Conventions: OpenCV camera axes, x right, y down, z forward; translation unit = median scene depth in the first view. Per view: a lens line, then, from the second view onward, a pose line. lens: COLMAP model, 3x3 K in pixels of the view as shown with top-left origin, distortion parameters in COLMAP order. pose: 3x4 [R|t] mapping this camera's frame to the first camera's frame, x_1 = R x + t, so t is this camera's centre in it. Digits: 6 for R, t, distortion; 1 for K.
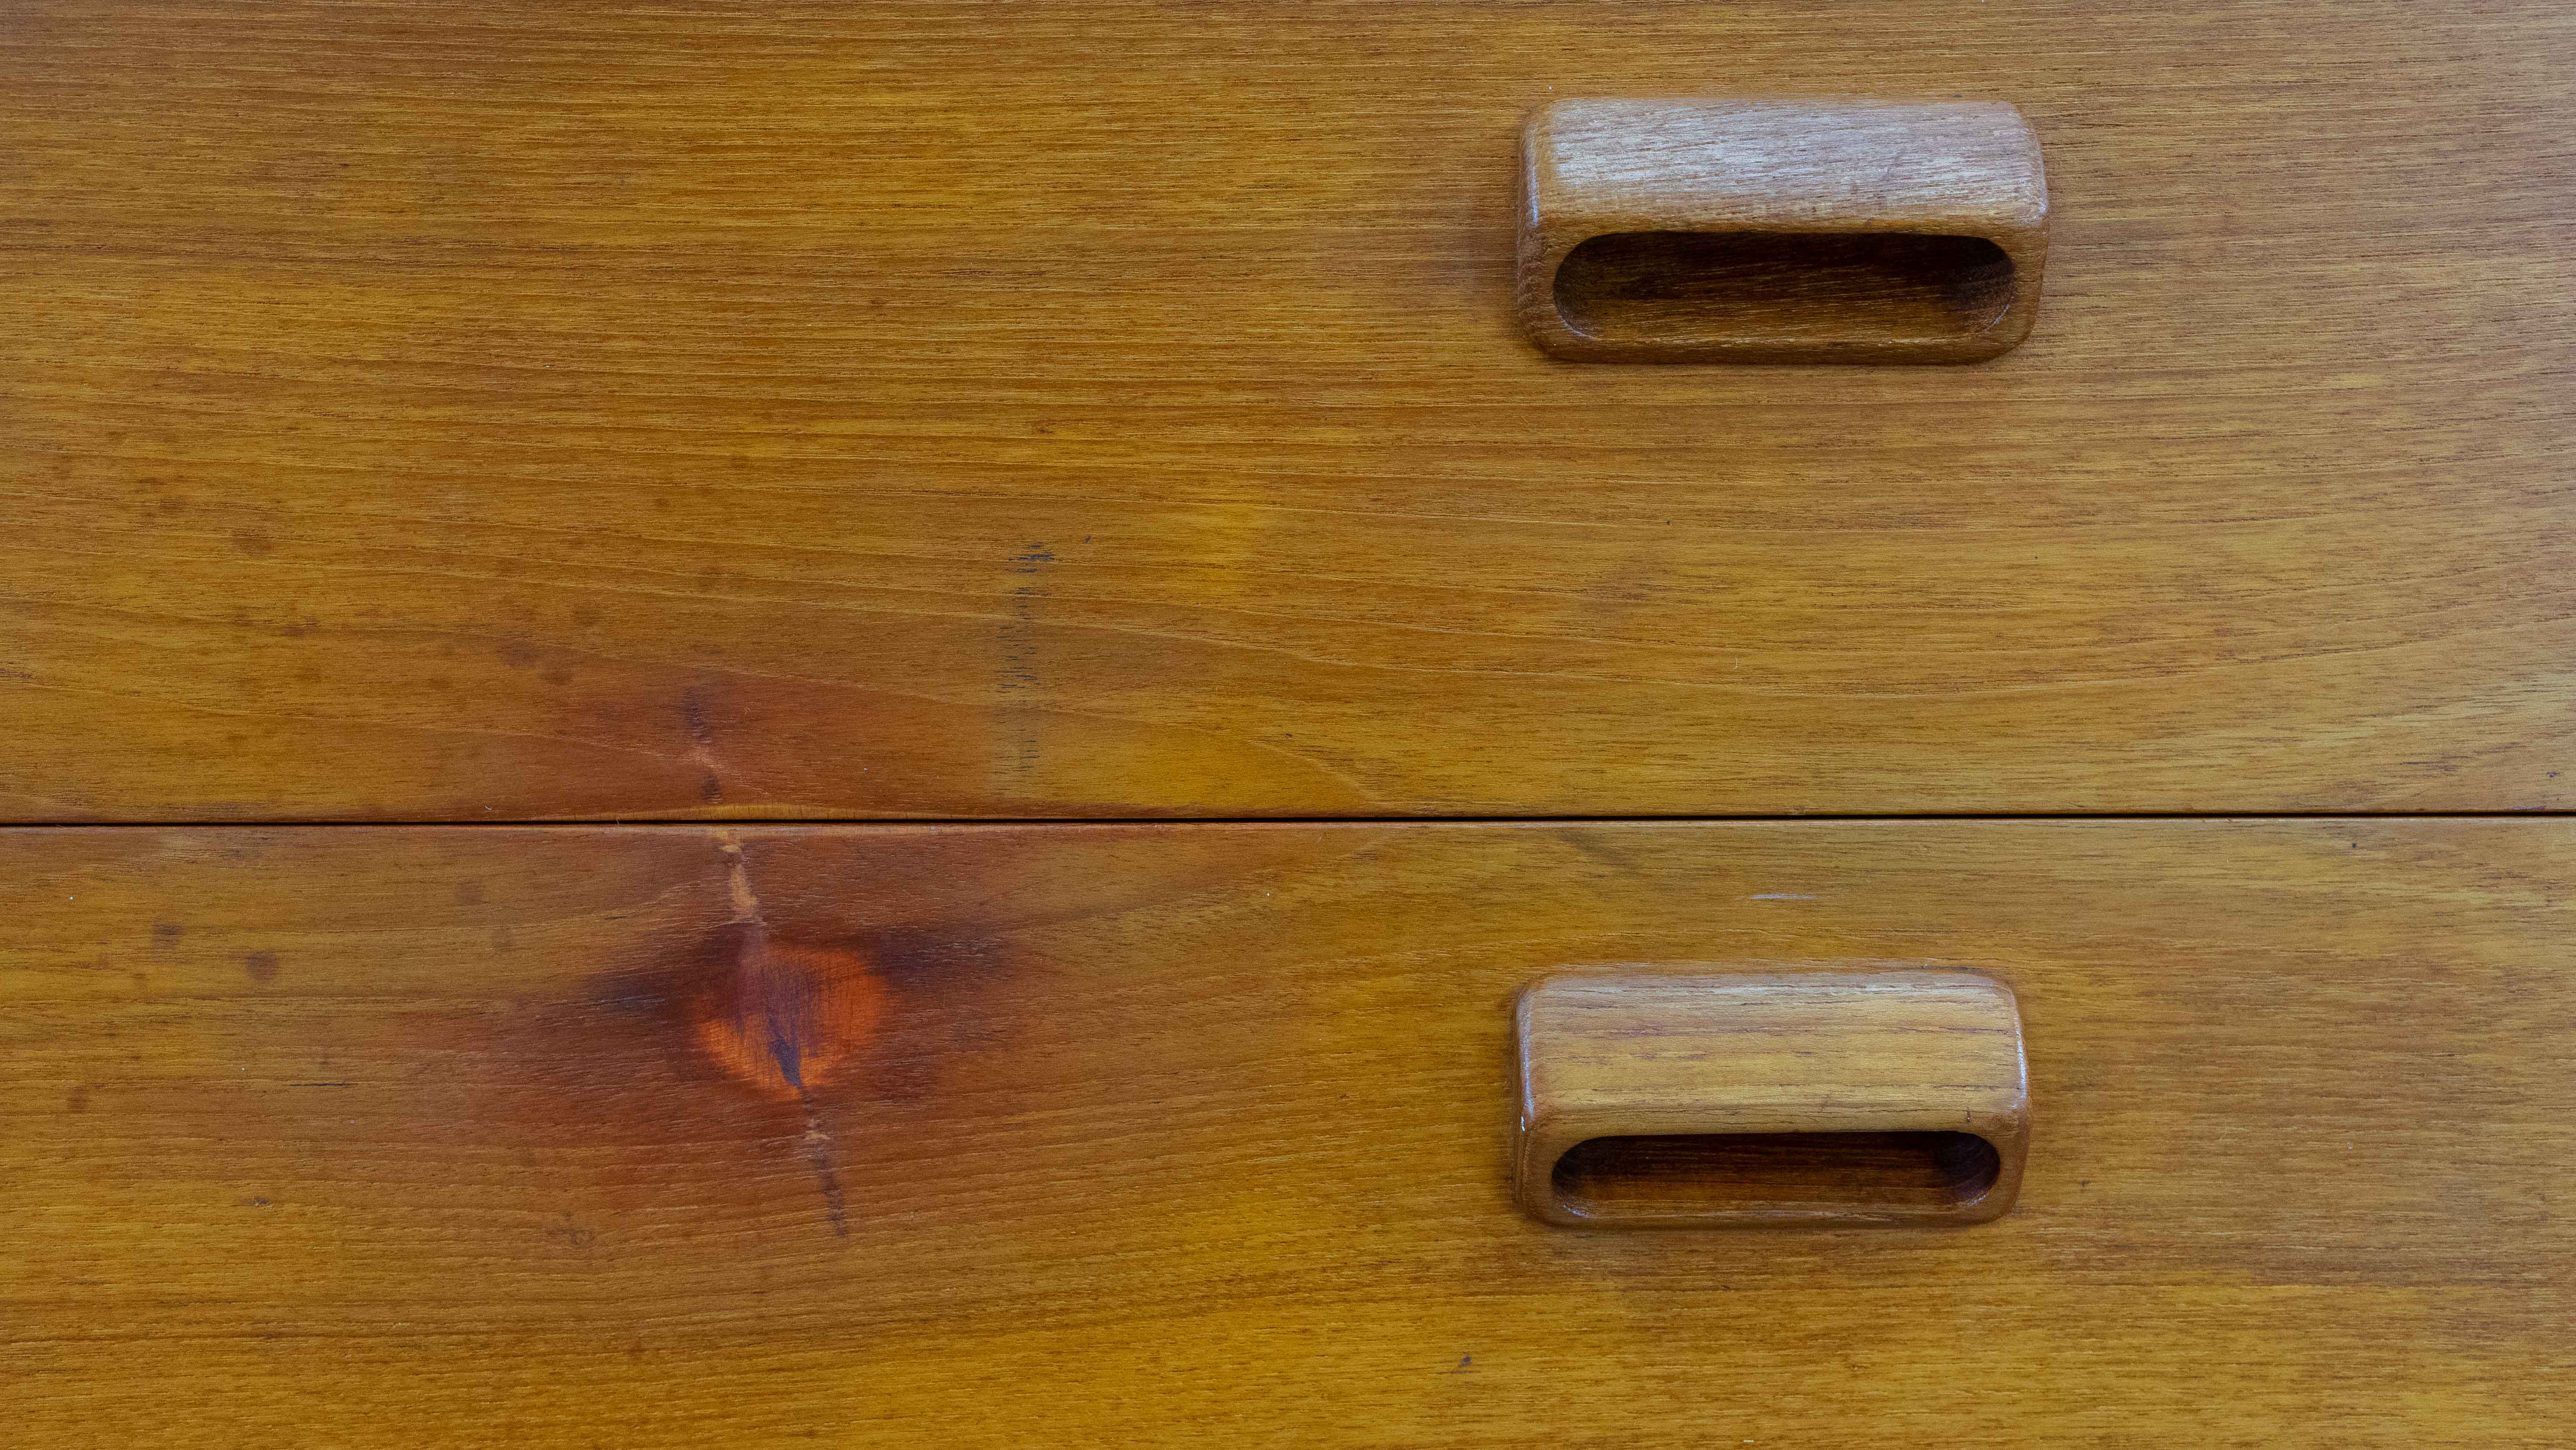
lens RADIAL K [[3048.7, 0, 1287.2], [0, 3048.7, 728.5], [0, 0, 1]] dist [-0.001652, 0.000000]
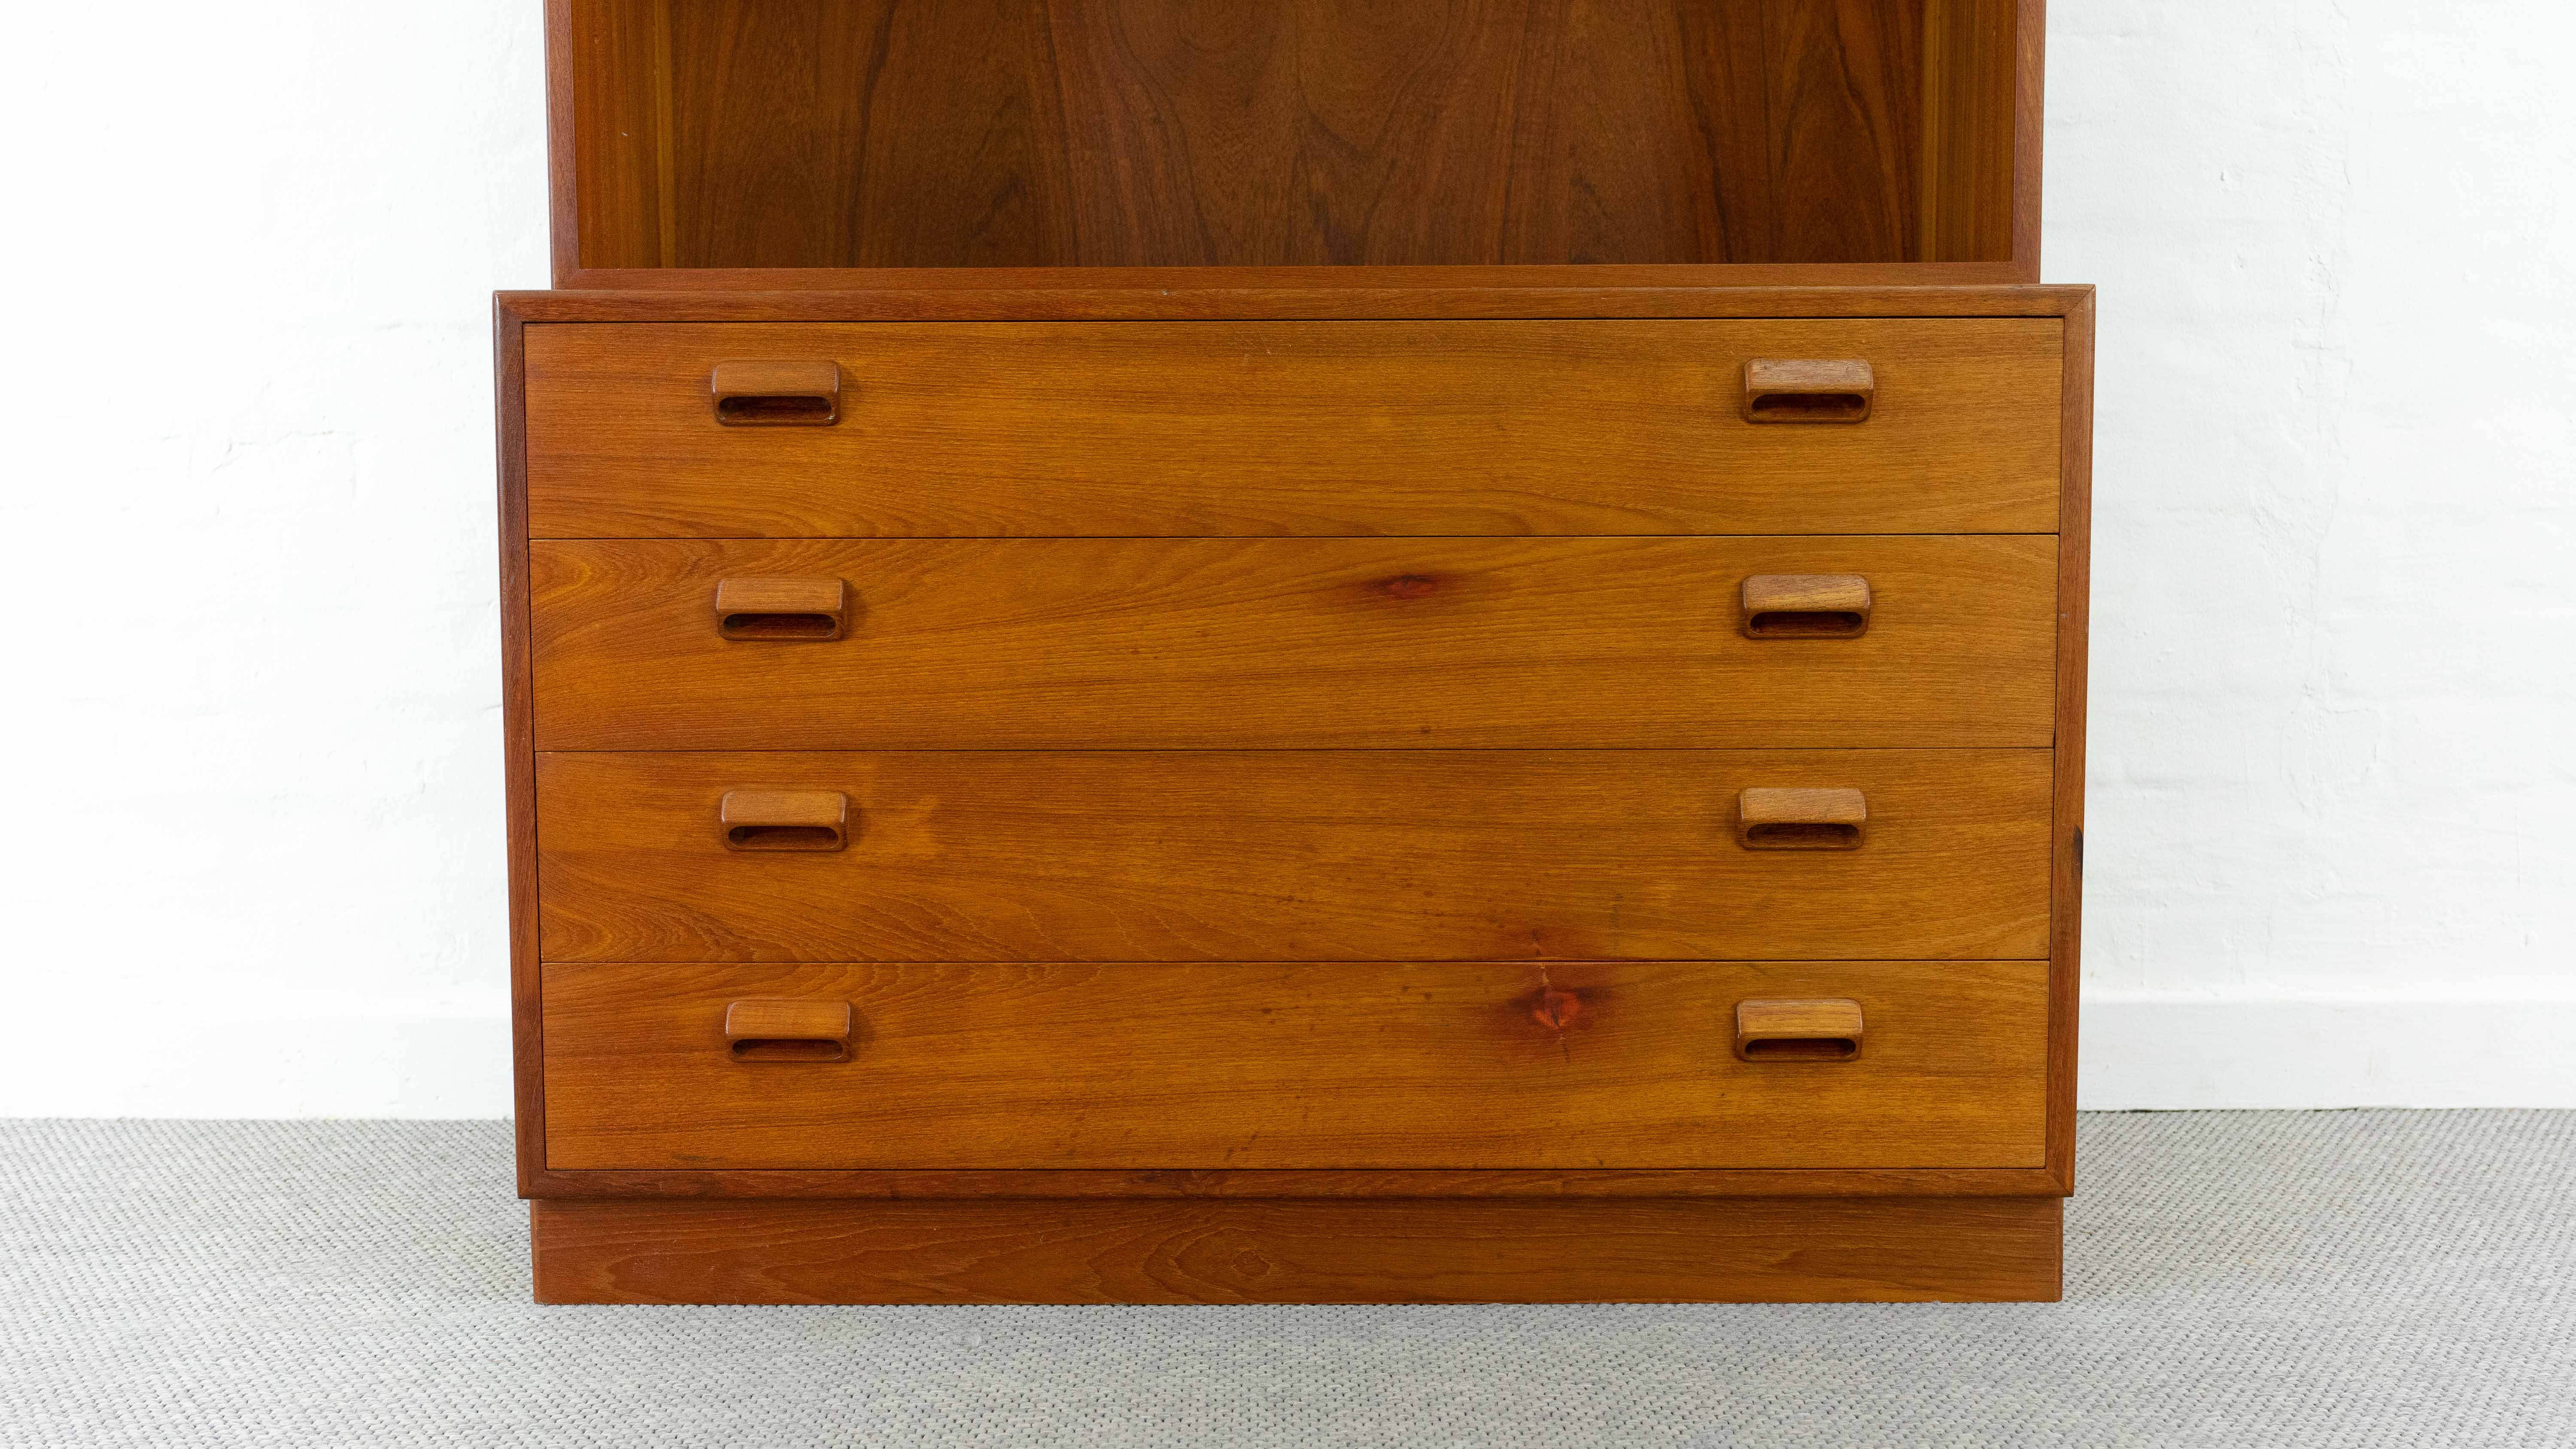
lens RADIAL K [[3047.9, 0, 1283.3], [0, 3047.9, 723.3], [0, 0, 1]] dist [-0.001652, 0.000000]
pose [[0.999363, -0.000078, -0.035681, -0.384026], [0.000699, 0.999848, 0.017403, -0.359057], [0.035674, -0.017417, 0.999212, -3.080840]]
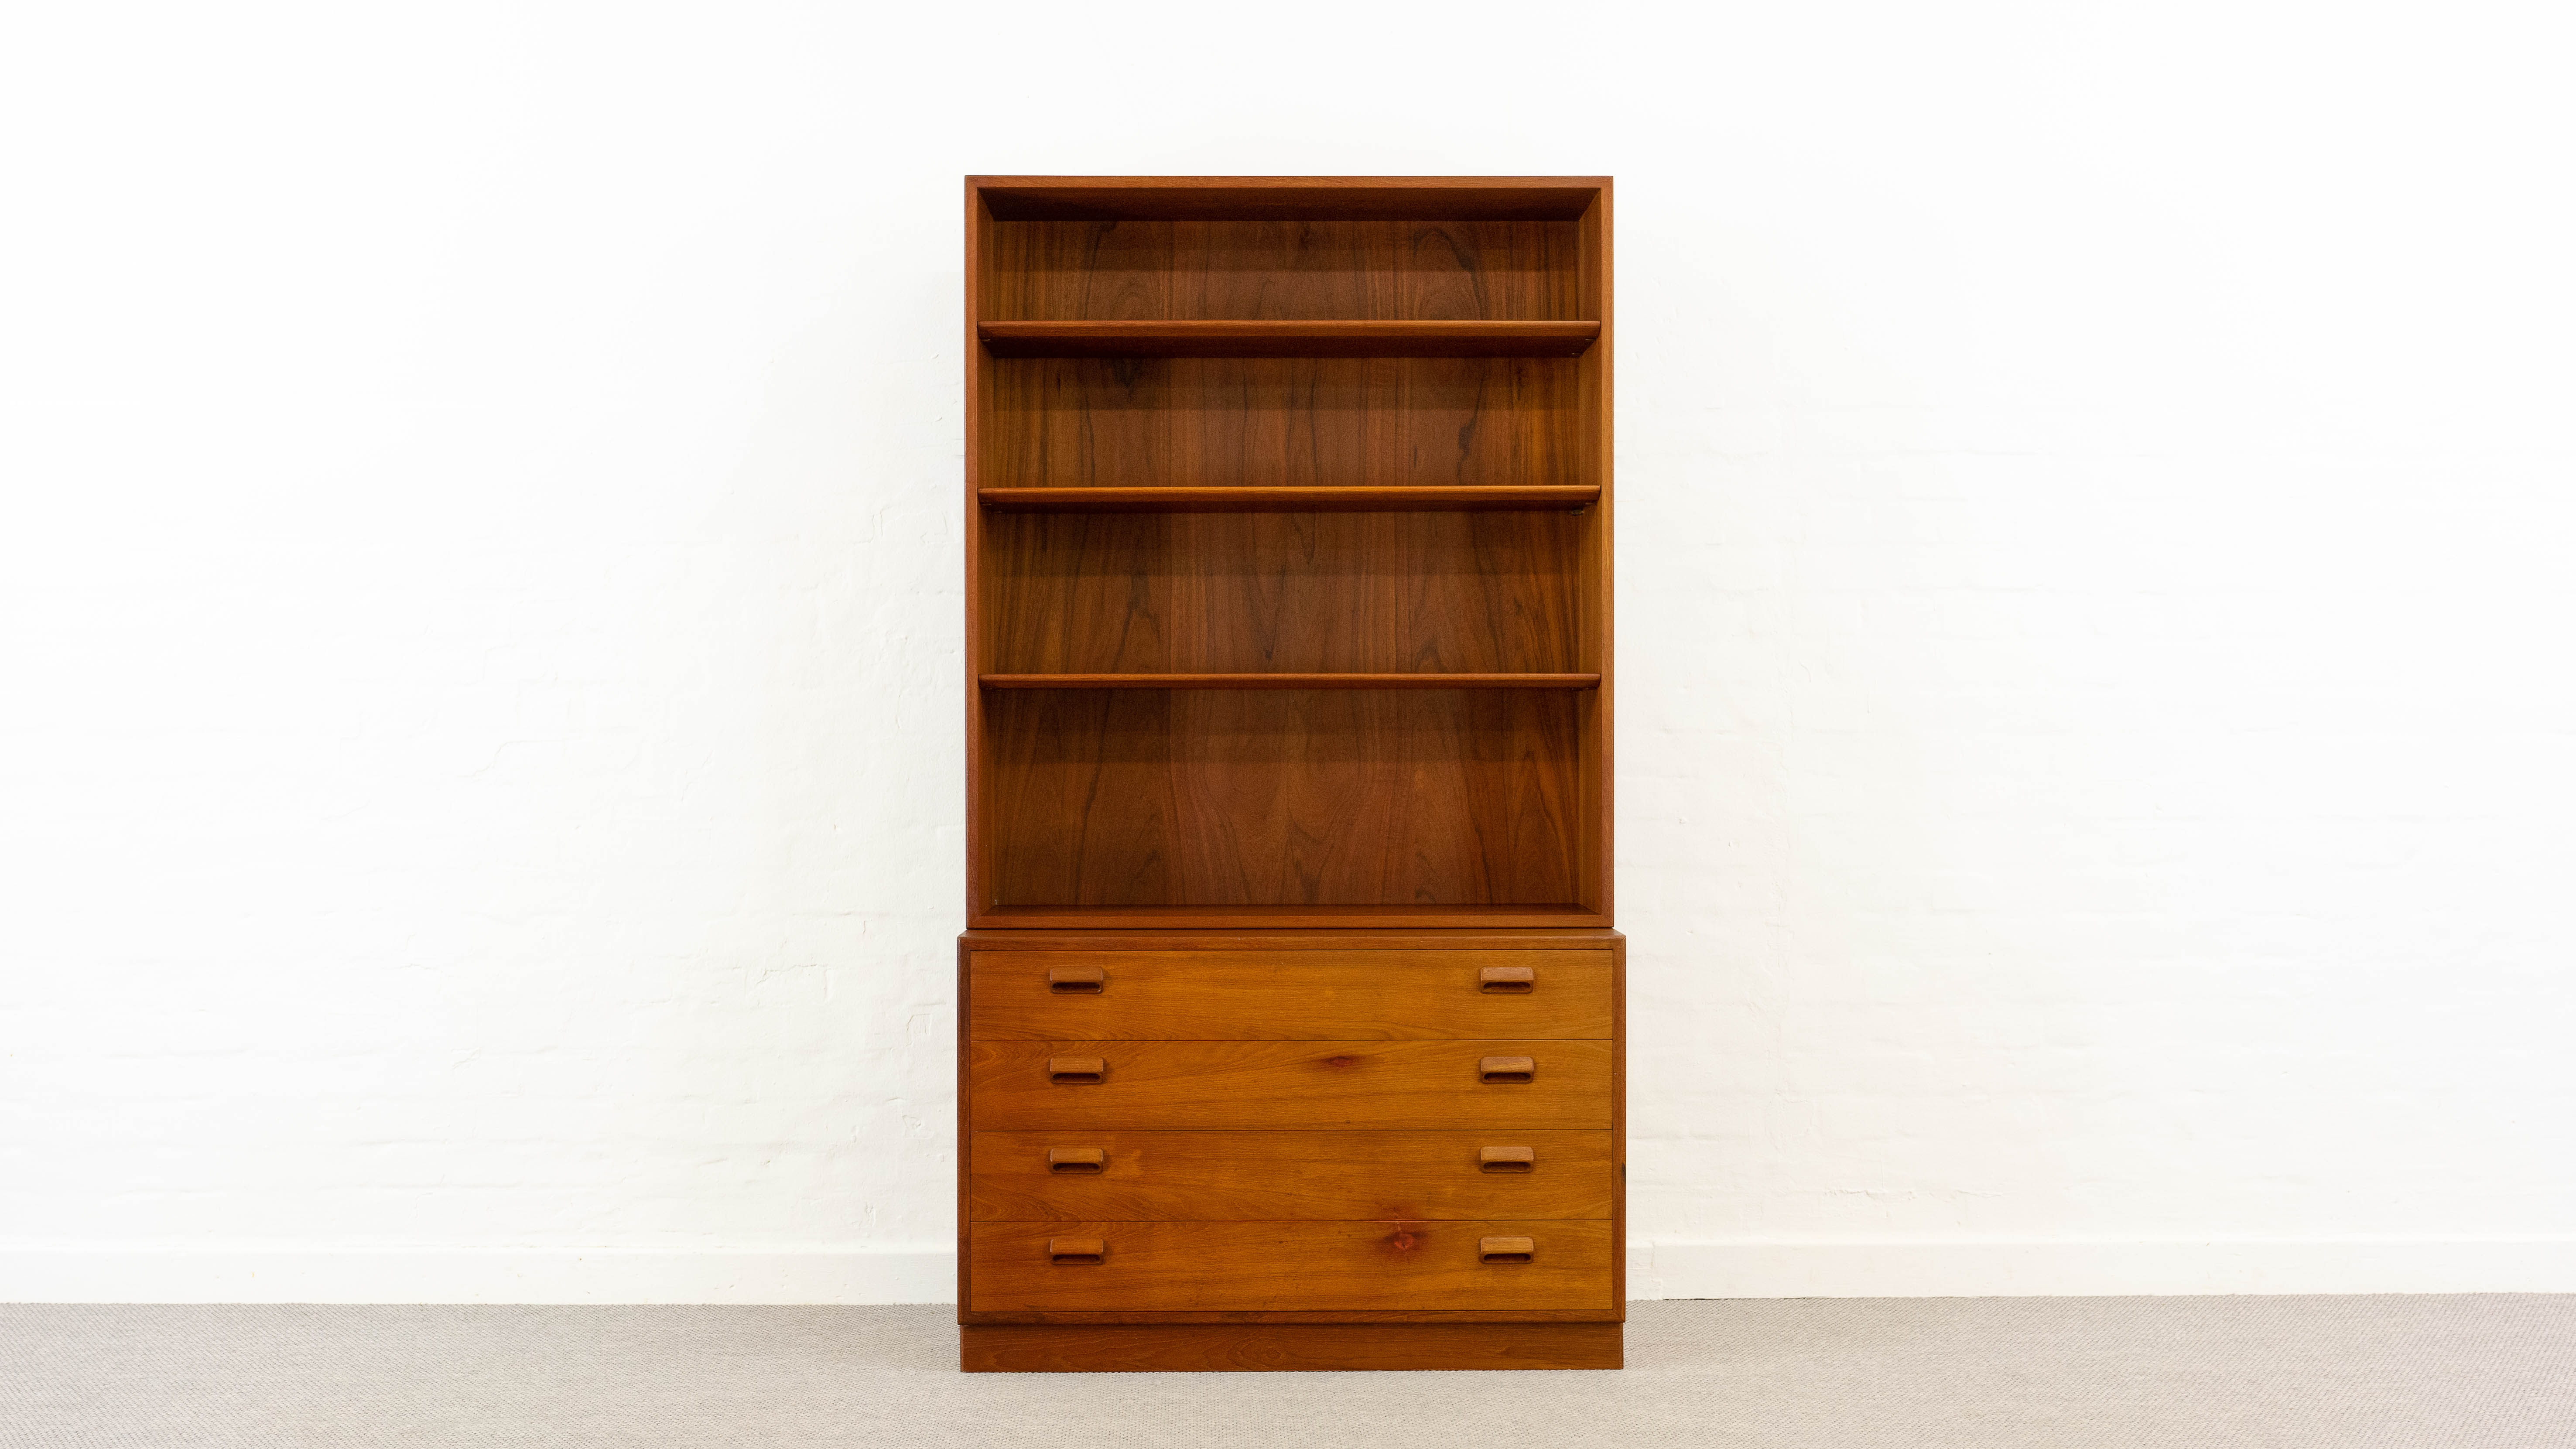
lens RADIAL K [[3048.1, 0, 1280.1], [0, 3048.1, 721.7], [0, 0, 1]] dist [-0.001652, 0.000000]
pose [[0.999934, -0.000693, -0.011447, -0.442212], [-0.000226, 0.996789, -0.080072, -0.766805], [0.011466, 0.080070, 0.996723, -8.690333]]
